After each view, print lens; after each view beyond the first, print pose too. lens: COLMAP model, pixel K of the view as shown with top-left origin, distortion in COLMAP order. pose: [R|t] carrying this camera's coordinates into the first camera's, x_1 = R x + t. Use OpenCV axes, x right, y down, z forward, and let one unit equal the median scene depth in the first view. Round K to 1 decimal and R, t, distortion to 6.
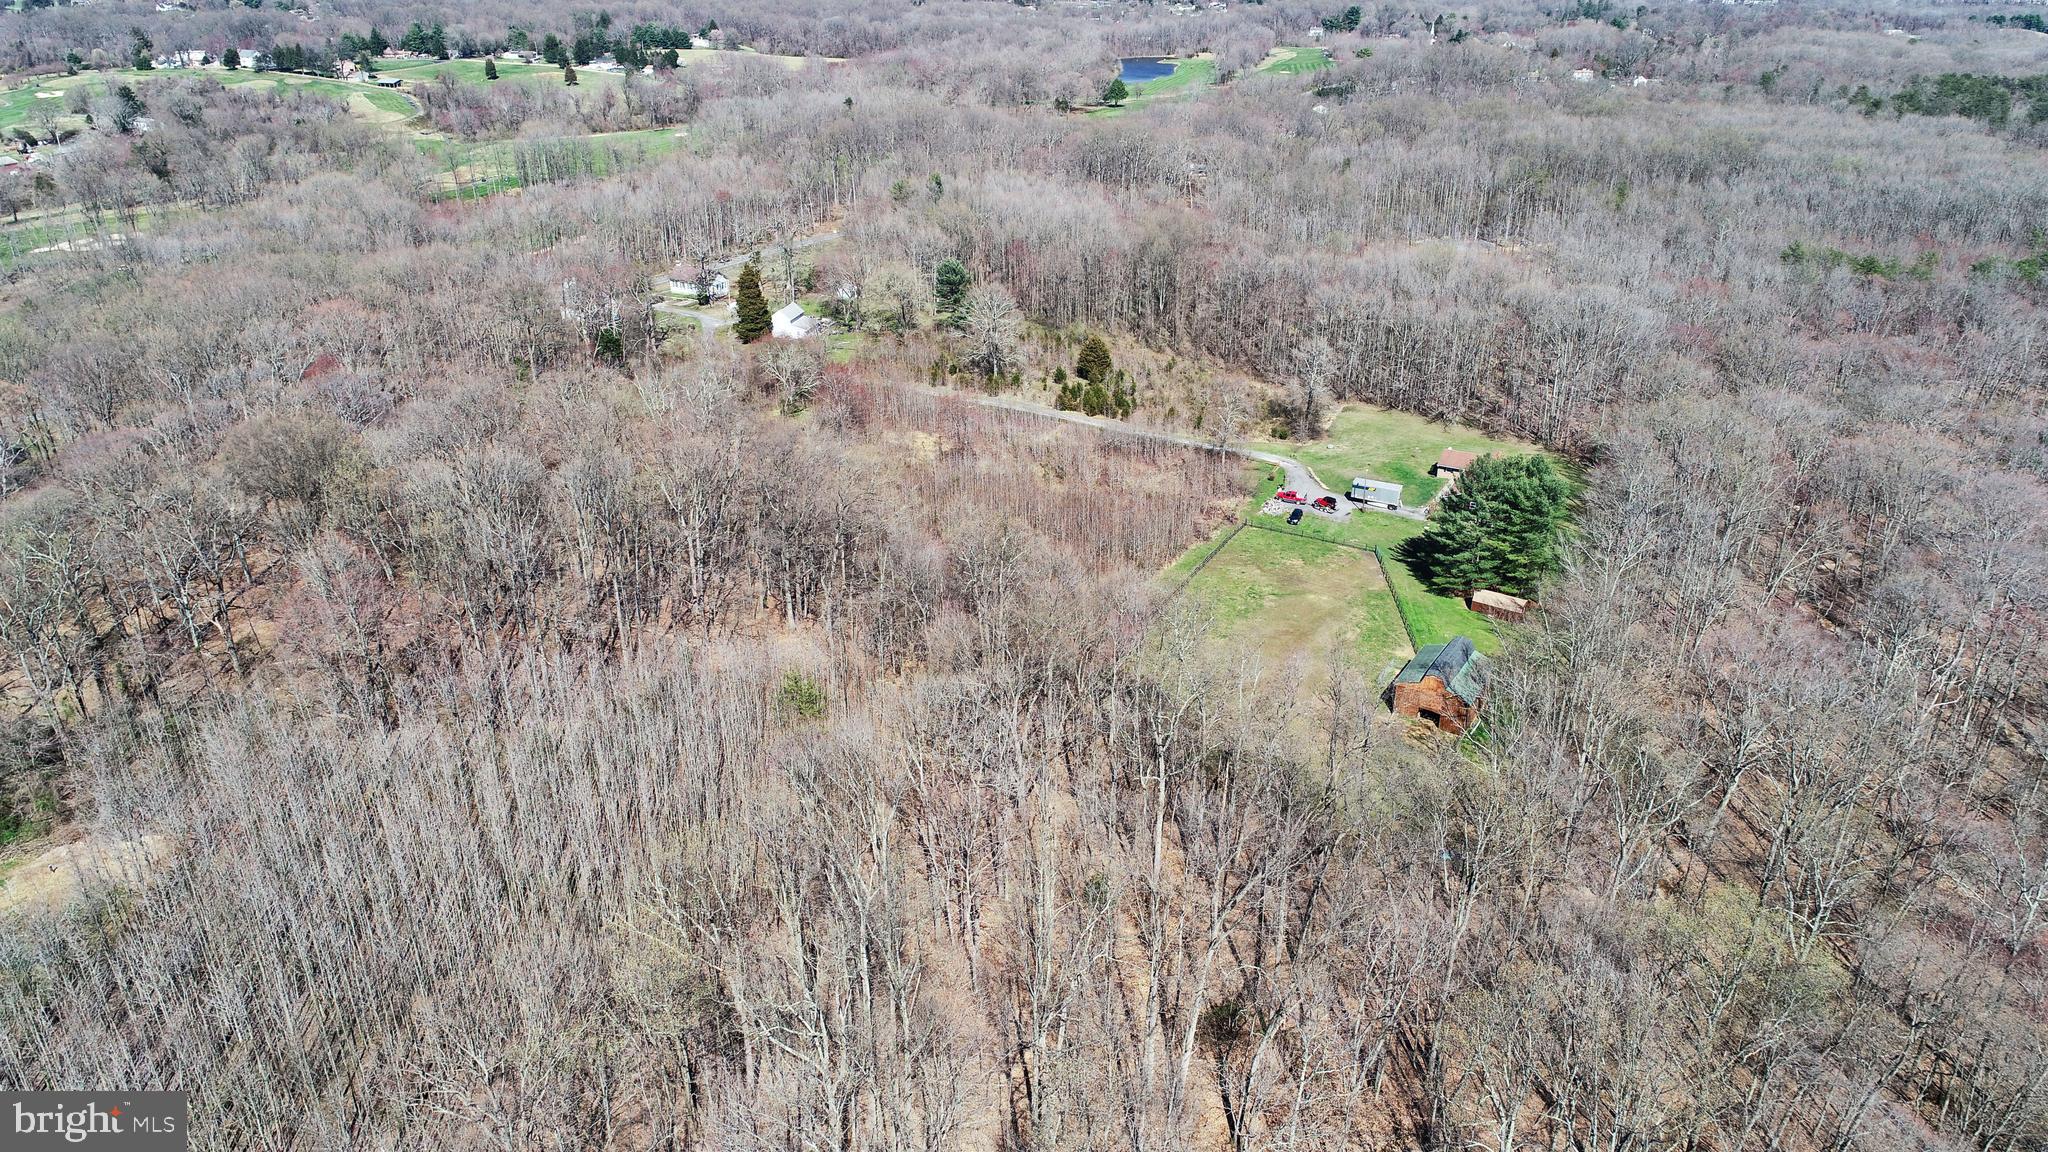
lens RADIAL K [[1368.3, 0, 1024.0], [0, 1368.3, 576.0], [0, 0, 1]] dist [-0.003442, 0.000862]
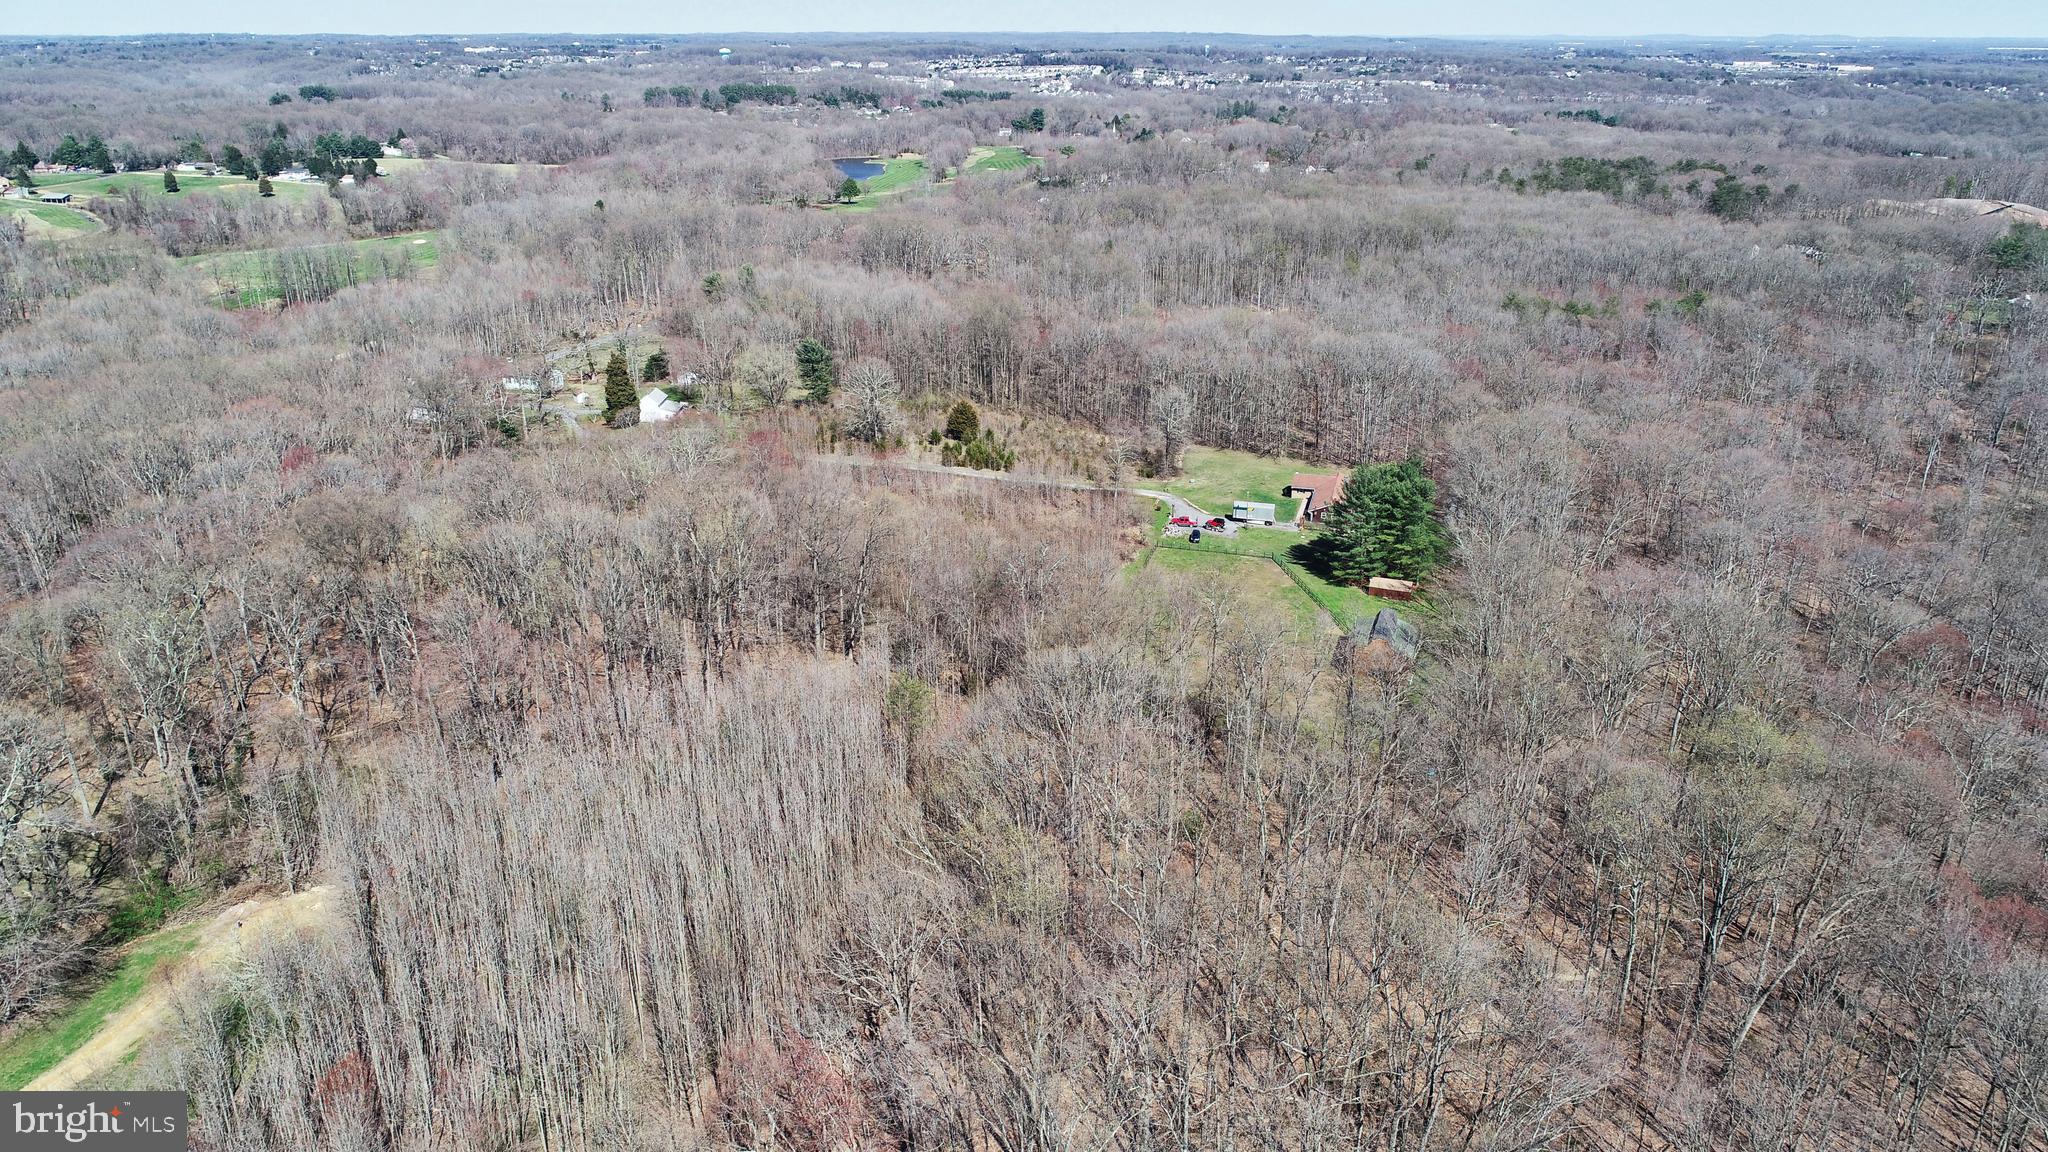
lens RADIAL K [[1368.3, 0, 1024.0], [0, 1368.3, 576.0], [0, 0, 1]] dist [-0.003442, 0.000862]
pose [[0.971359, -0.084894, 0.221936, -0.124702], [0.099598, 0.993456, -0.055906, 0.024706], [-0.215738, 0.076409, 0.973457, -0.054071]]
